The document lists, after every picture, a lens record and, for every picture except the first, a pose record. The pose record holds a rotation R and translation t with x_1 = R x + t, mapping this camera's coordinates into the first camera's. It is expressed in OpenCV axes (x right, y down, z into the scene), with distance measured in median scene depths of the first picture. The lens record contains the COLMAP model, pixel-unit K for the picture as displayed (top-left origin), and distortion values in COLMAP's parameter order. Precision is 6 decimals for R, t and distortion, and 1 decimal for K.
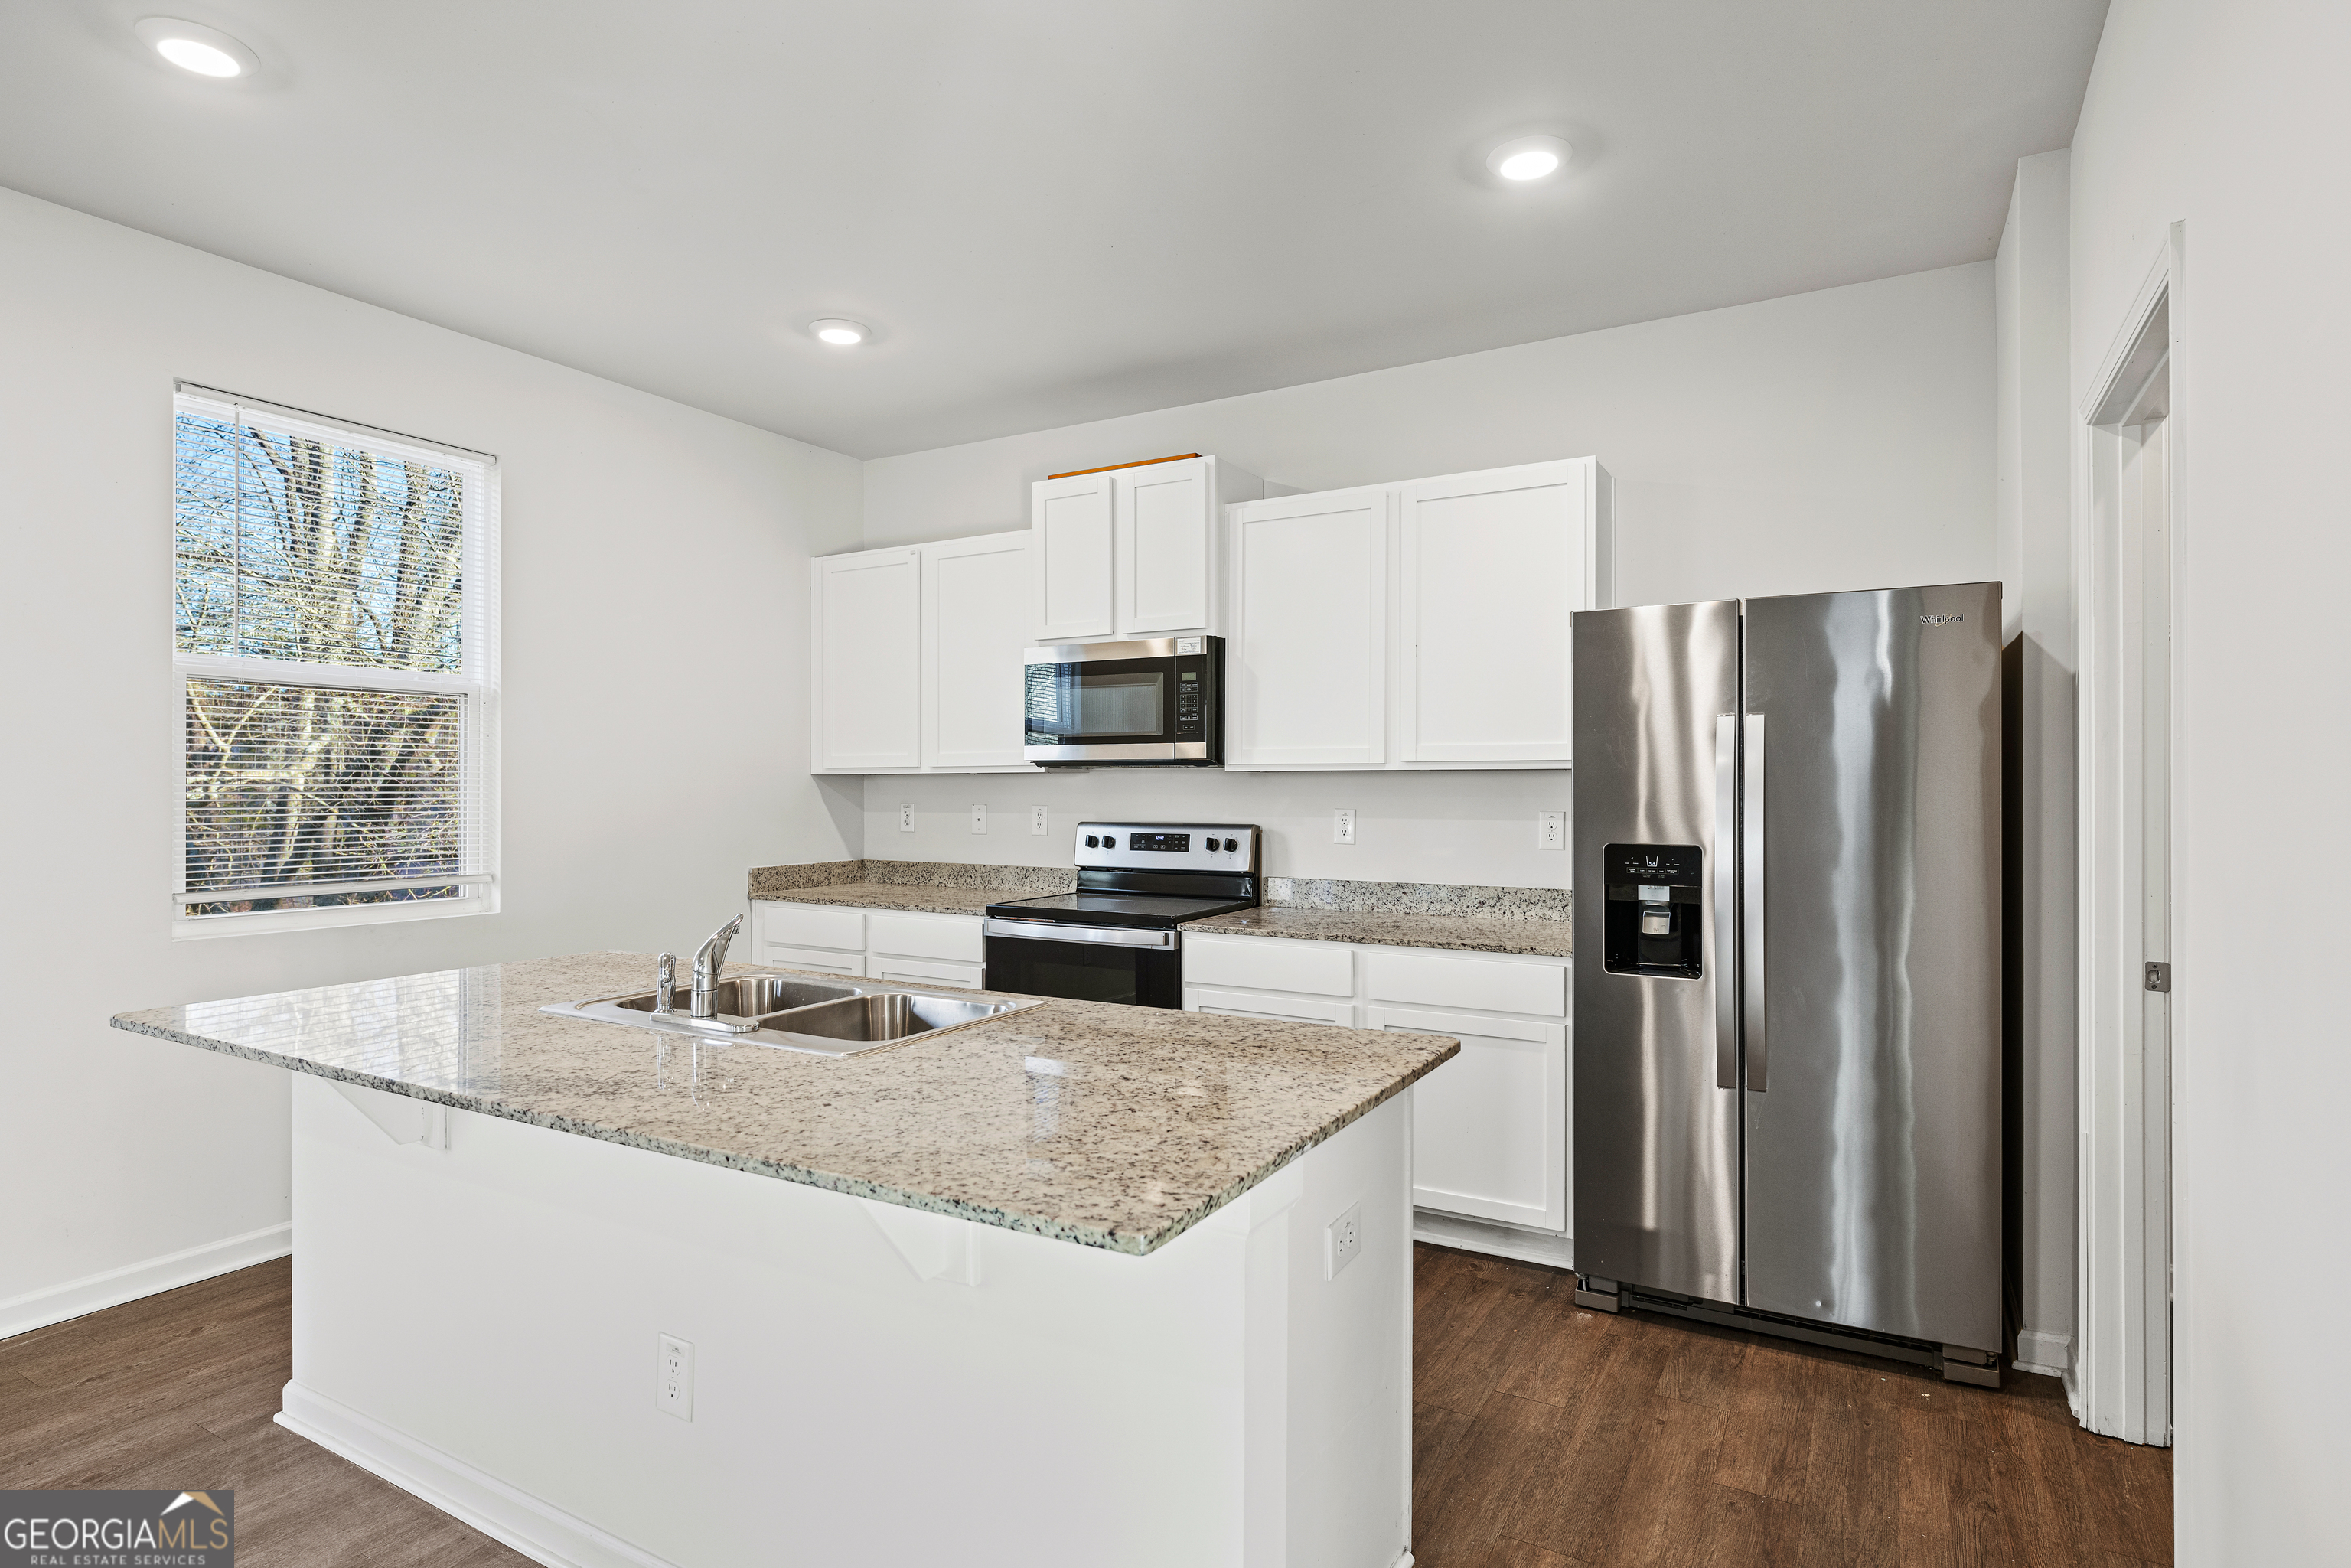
lens RADIAL K [[1216.6, 0, 1180.7], [0, 1216.6, 782.1], [0, 0, 1]] dist [-0.003231, 0.001031]
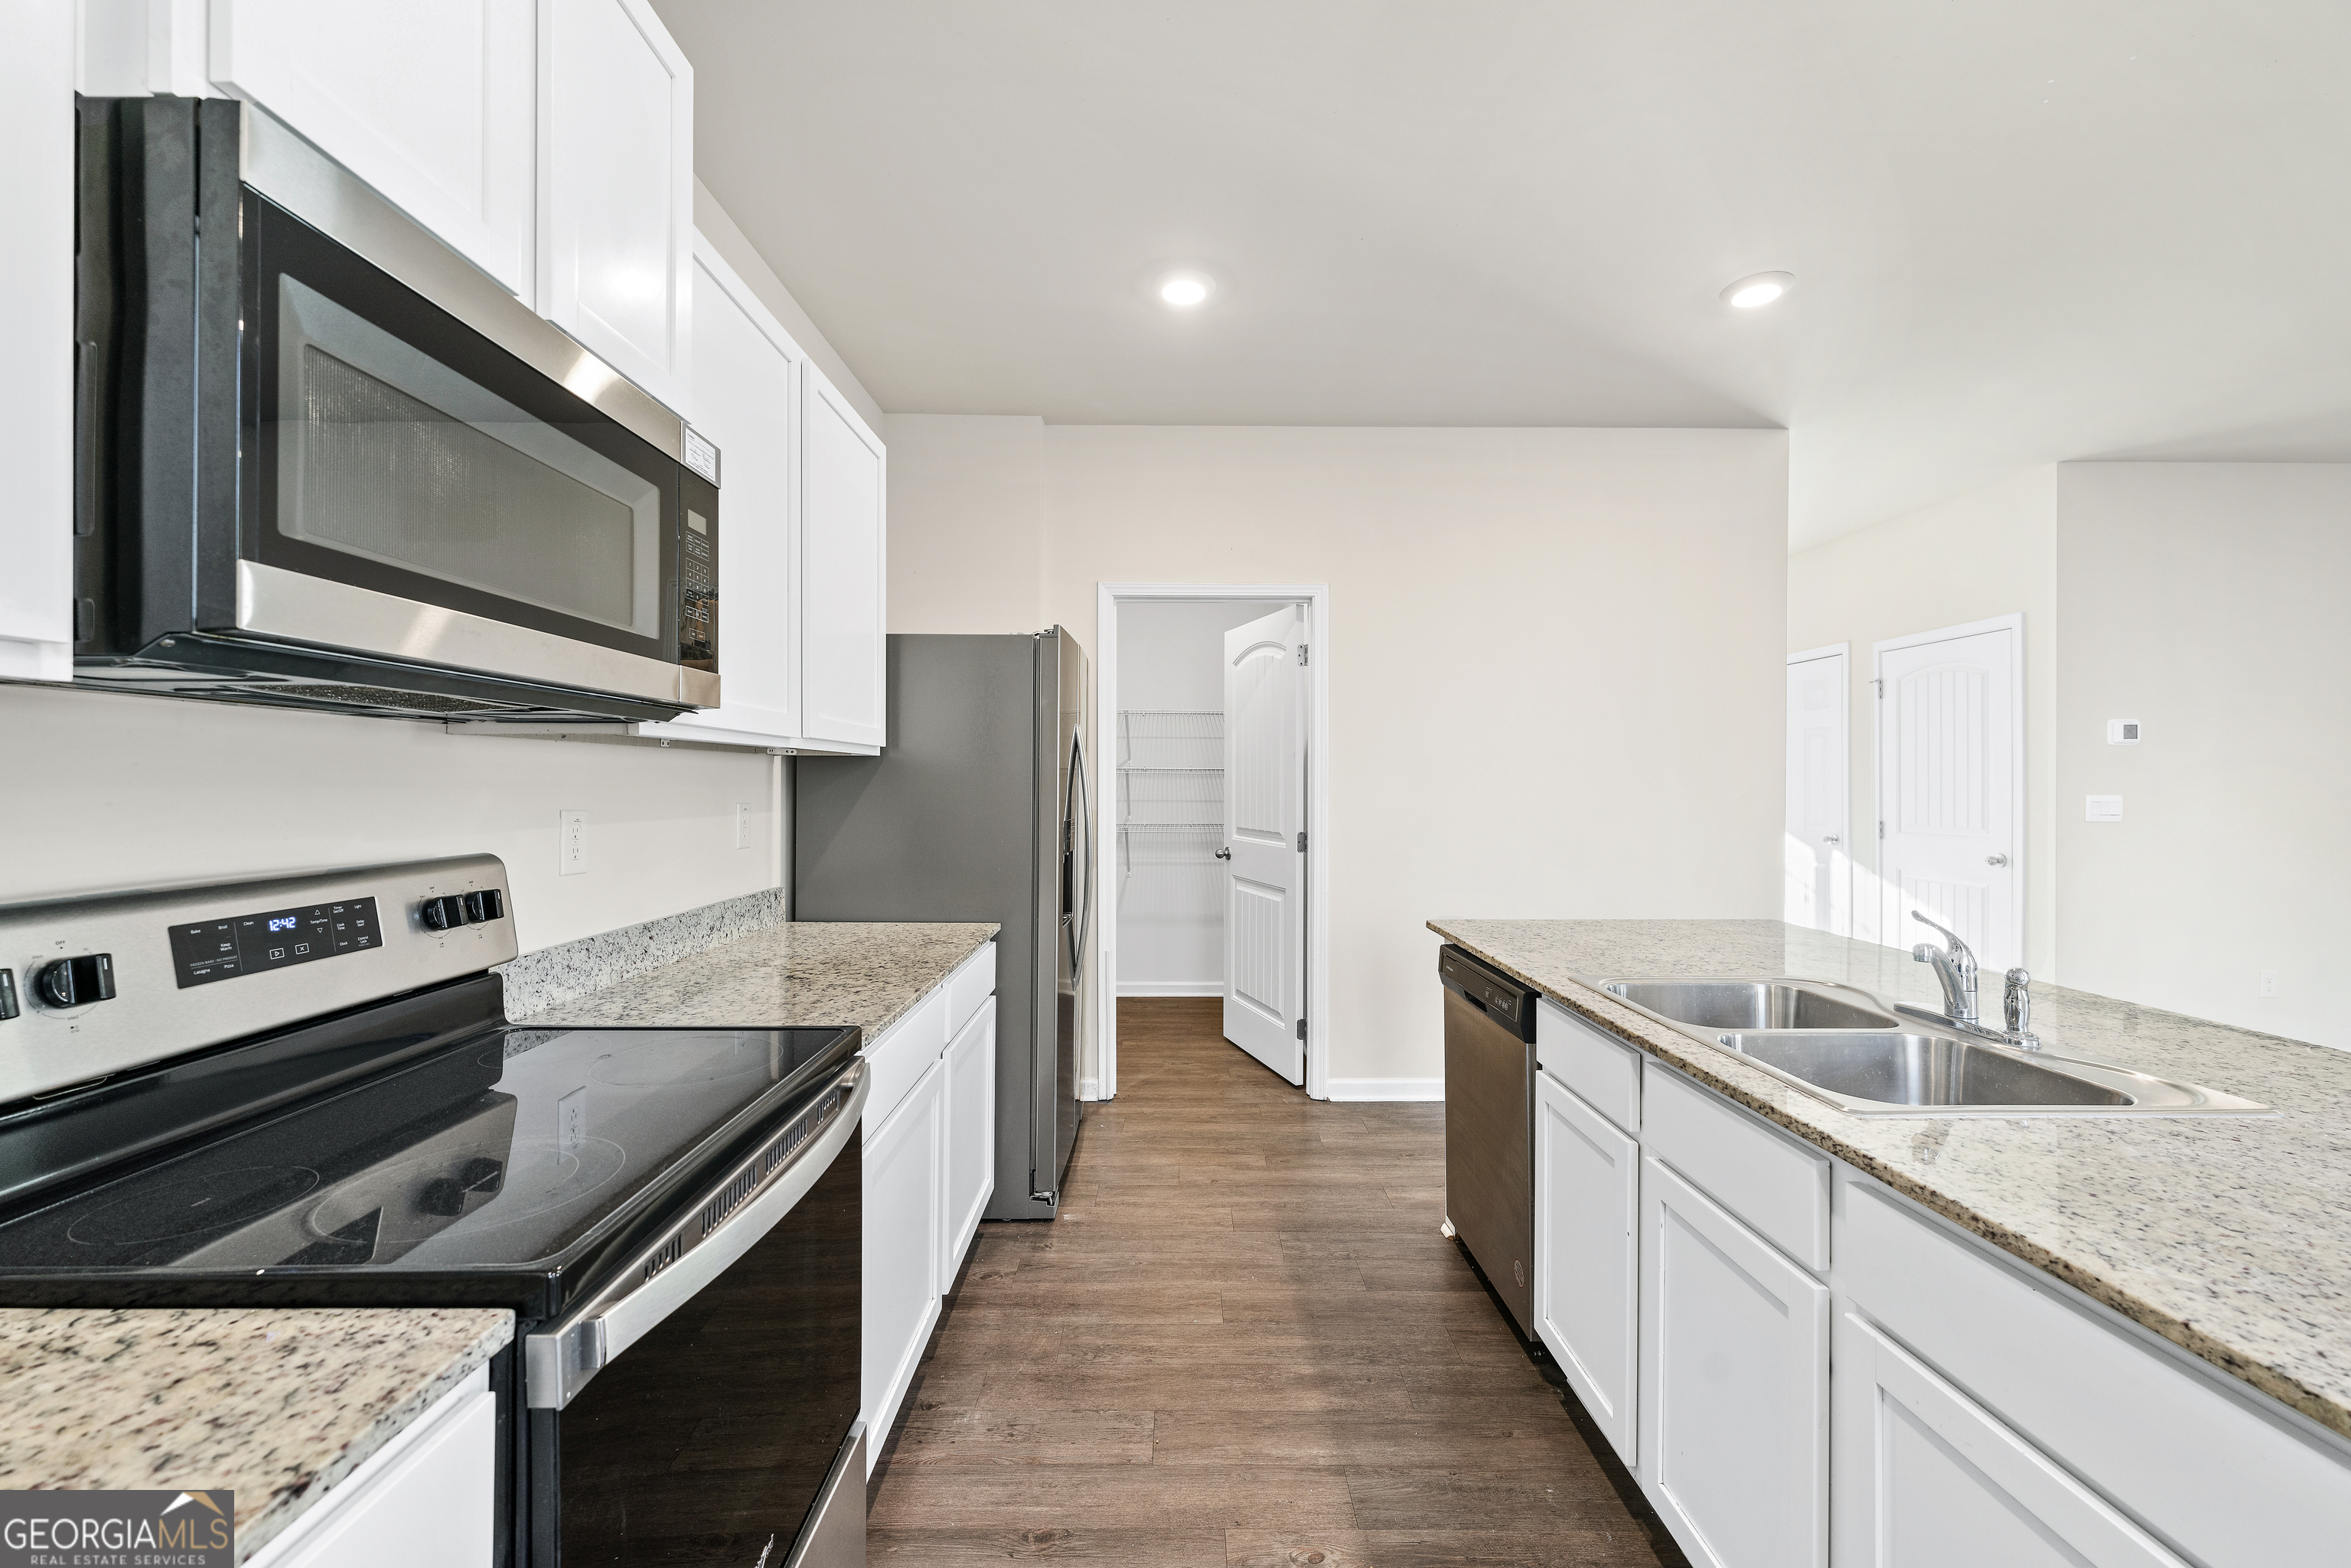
lens RADIAL K [[924.8, 0, 1170.7], [0, 924.8, 778.3], [0, 0, 1]] dist [-0.004705, -0.001007]
pose [[-0.496691, 0.002457, 0.867924, -0.365931], [-0.005661, 0.999966, -0.006070, 0.008301], [-0.867909, -0.007928, -0.496660, 0.980310]]
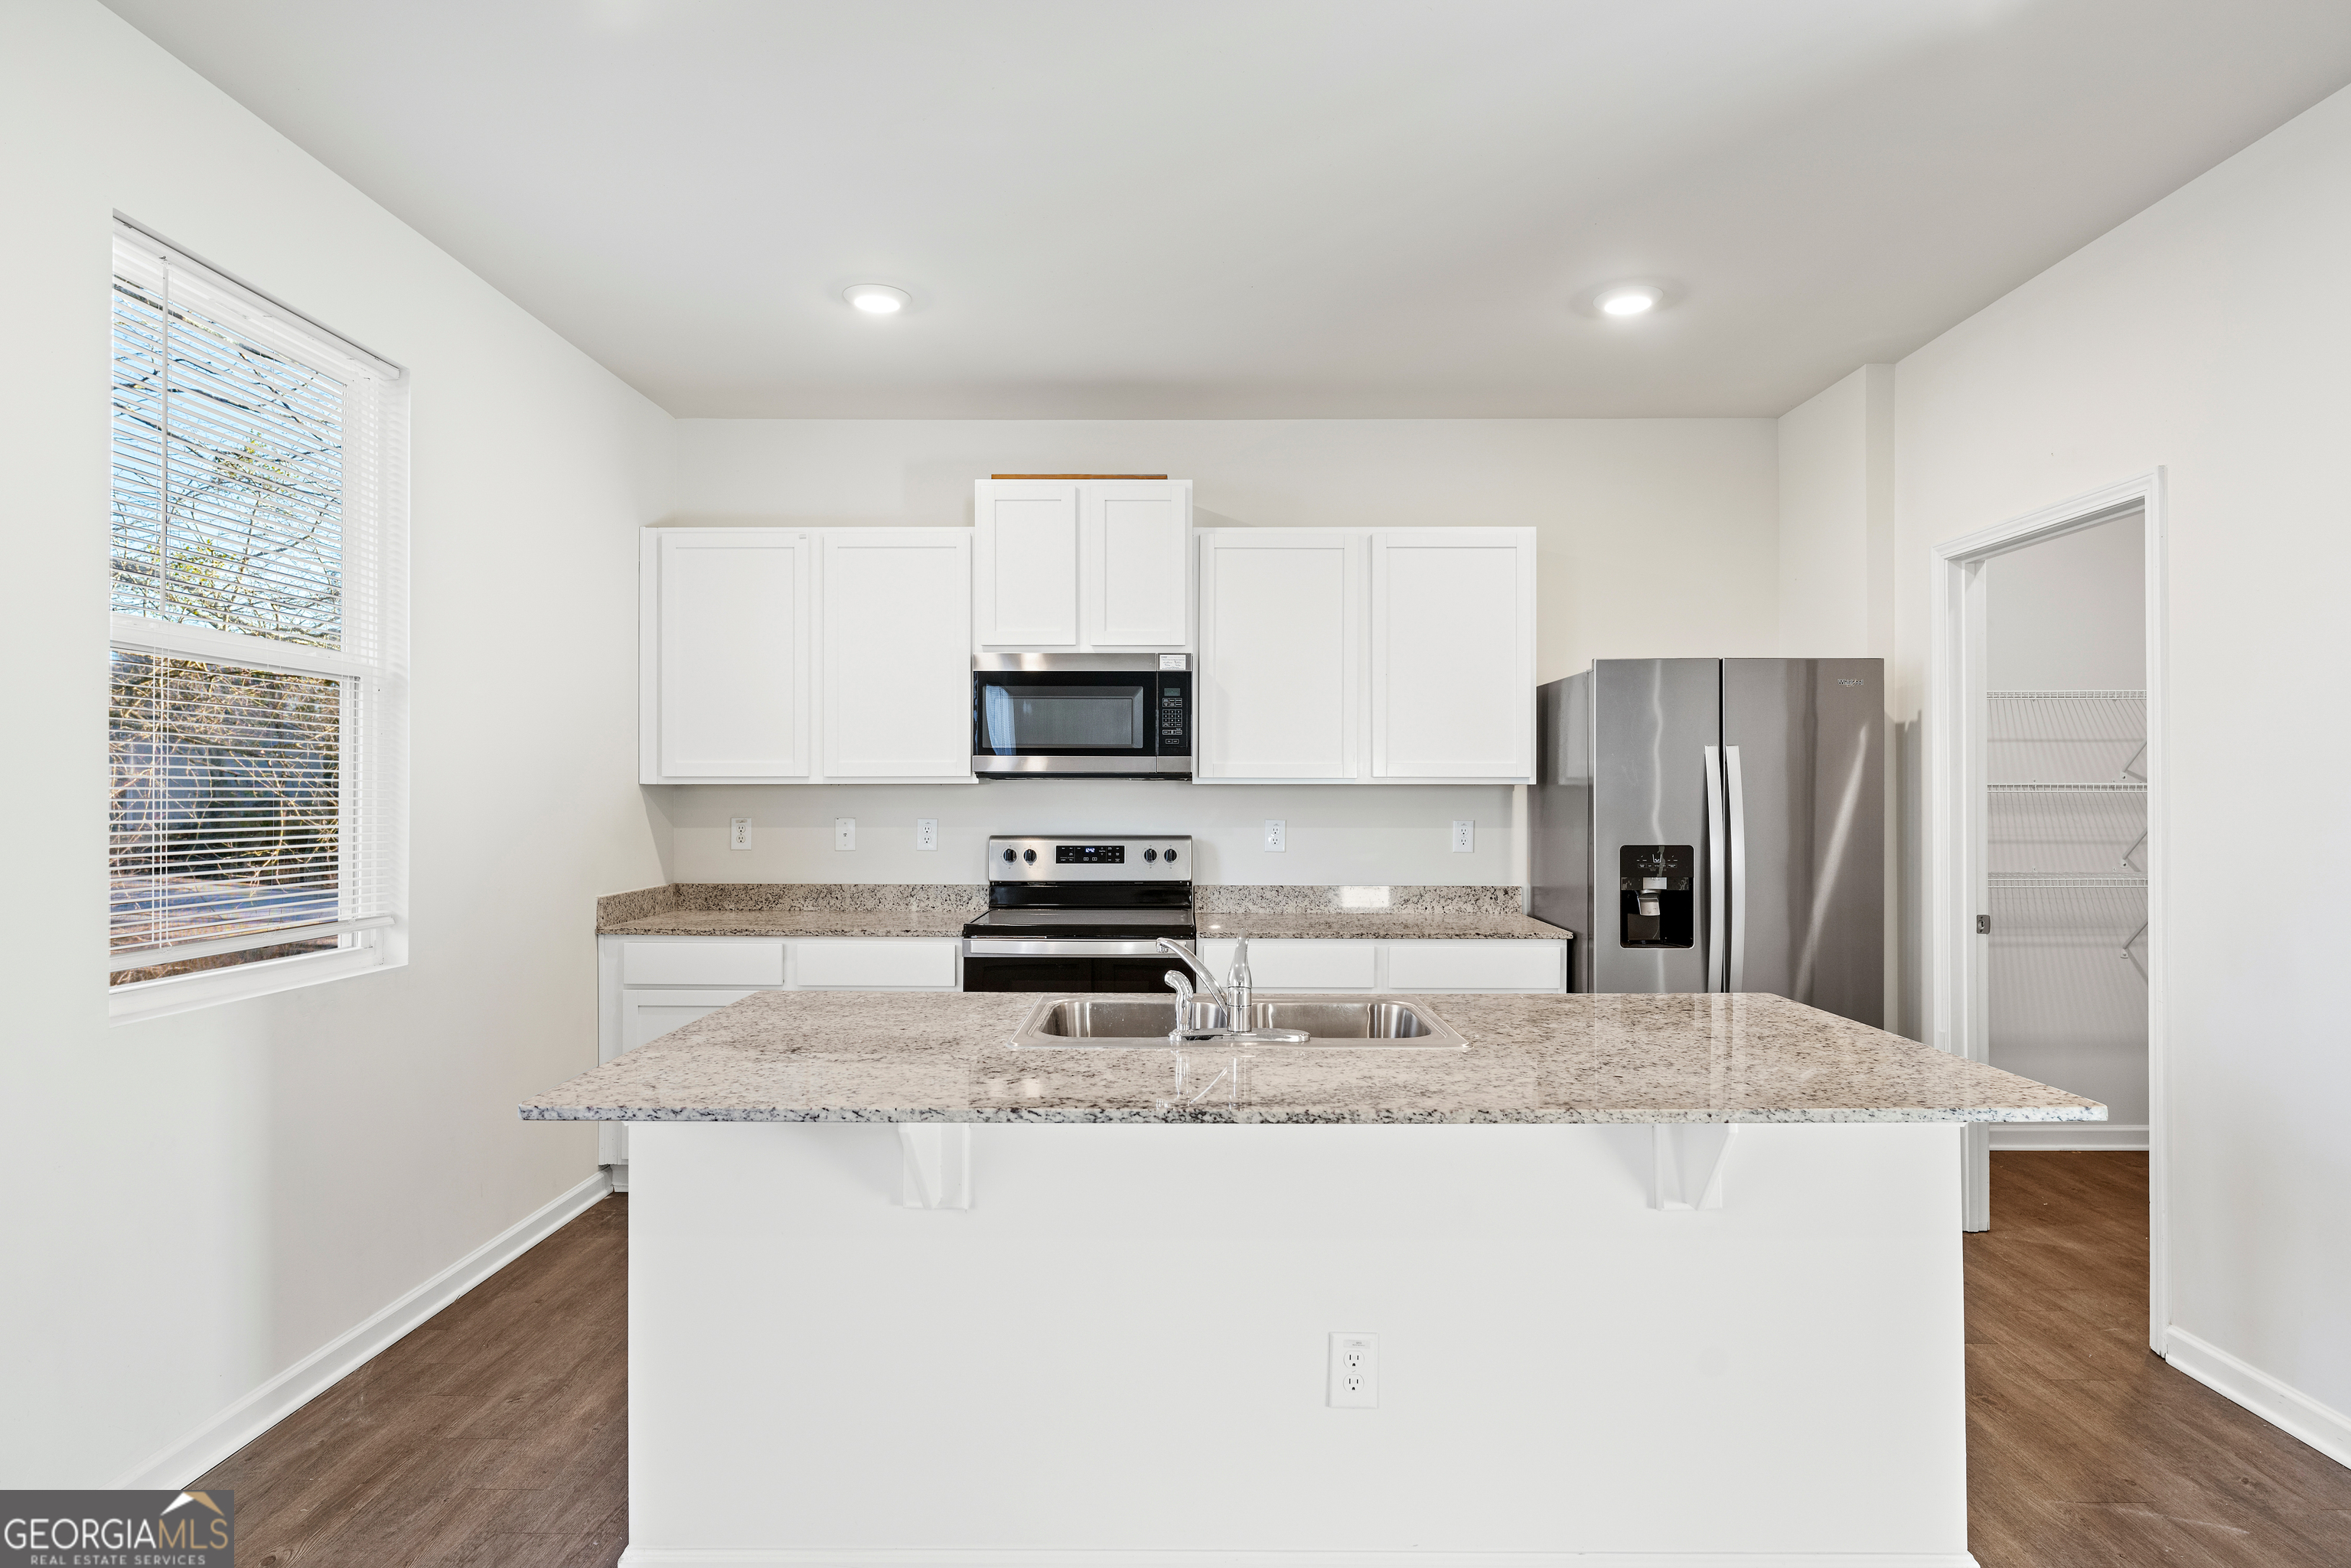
lens RADIAL K [[1272.0, 0, 1194.1], [0, 1272.0, 785.3], [0, 0, 1]] dist [0.001988, -0.001183]
pose [[0.868125, 0.004867, 0.496323, -0.492464], [-0.002918, 0.999985, -0.004703, -0.002848], [-0.496338, 0.002634, 0.868125, 0.055174]]
